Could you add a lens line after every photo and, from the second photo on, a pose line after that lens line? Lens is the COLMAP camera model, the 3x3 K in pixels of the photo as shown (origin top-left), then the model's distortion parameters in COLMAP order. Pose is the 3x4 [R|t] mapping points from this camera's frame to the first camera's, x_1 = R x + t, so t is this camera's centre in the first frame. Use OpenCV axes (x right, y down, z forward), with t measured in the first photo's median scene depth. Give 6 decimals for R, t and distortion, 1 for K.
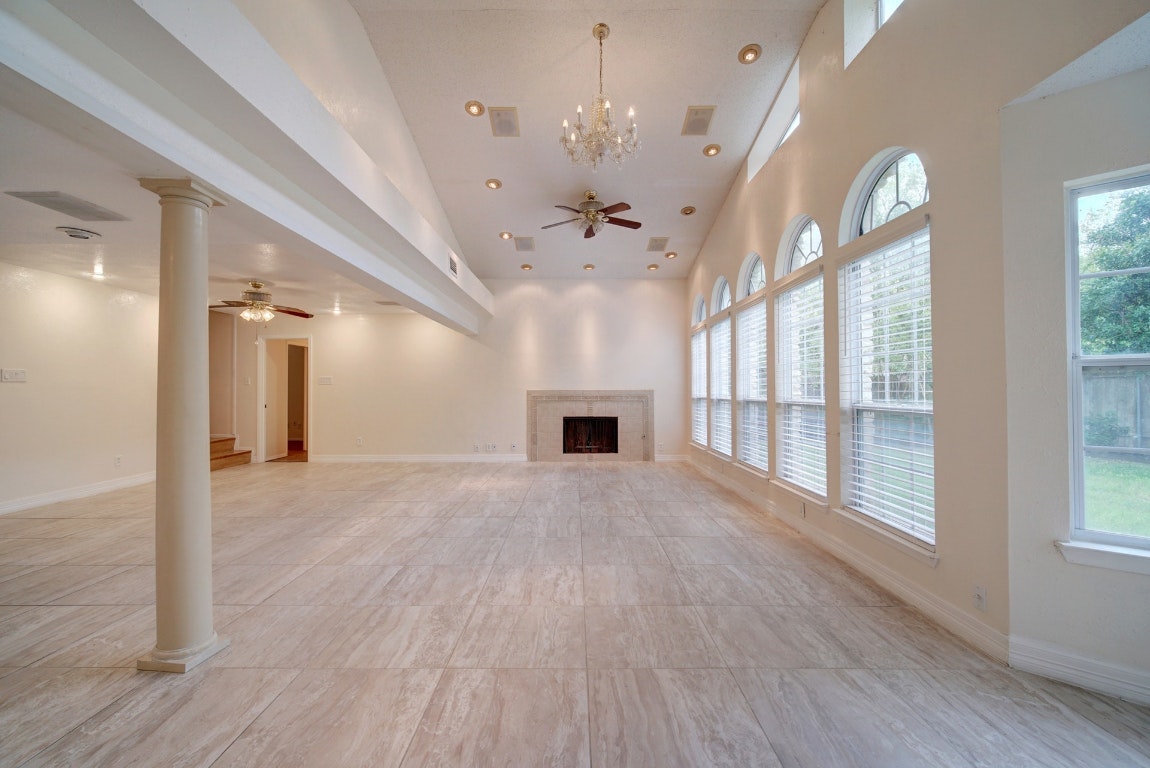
lens RADIAL K [[481.9, 0, 576.5], [0, 481.9, 381.0], [0, 0, 1]] dist [-0.002219, -0.000789]
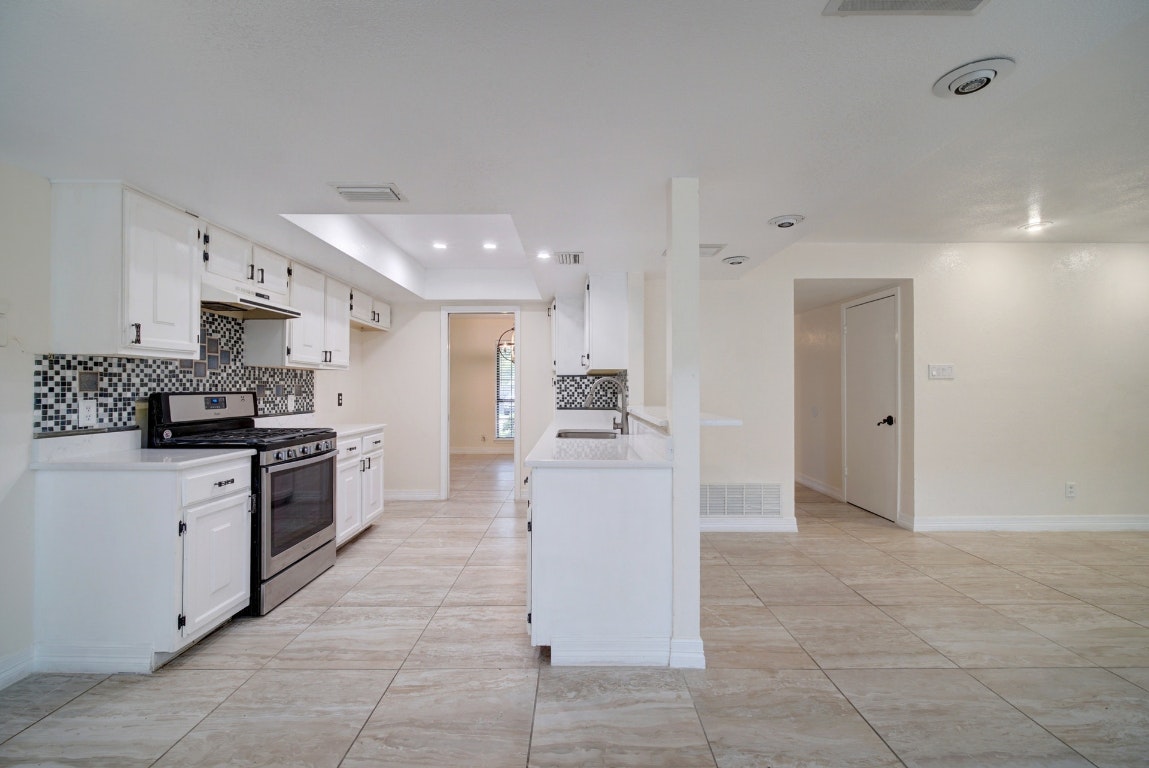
lens RADIAL K [[475.0, 0, 574.5], [0, 475.0, 384.0], [0, 0, 1]] dist [-0.002737, -0.000142]
pose [[-0.001376, -0.004929, -0.999987, -0.465402], [0.017256, 0.999839, -0.004952, 0.004783], [0.999850, -0.017262, -0.001291, 0.498531]]
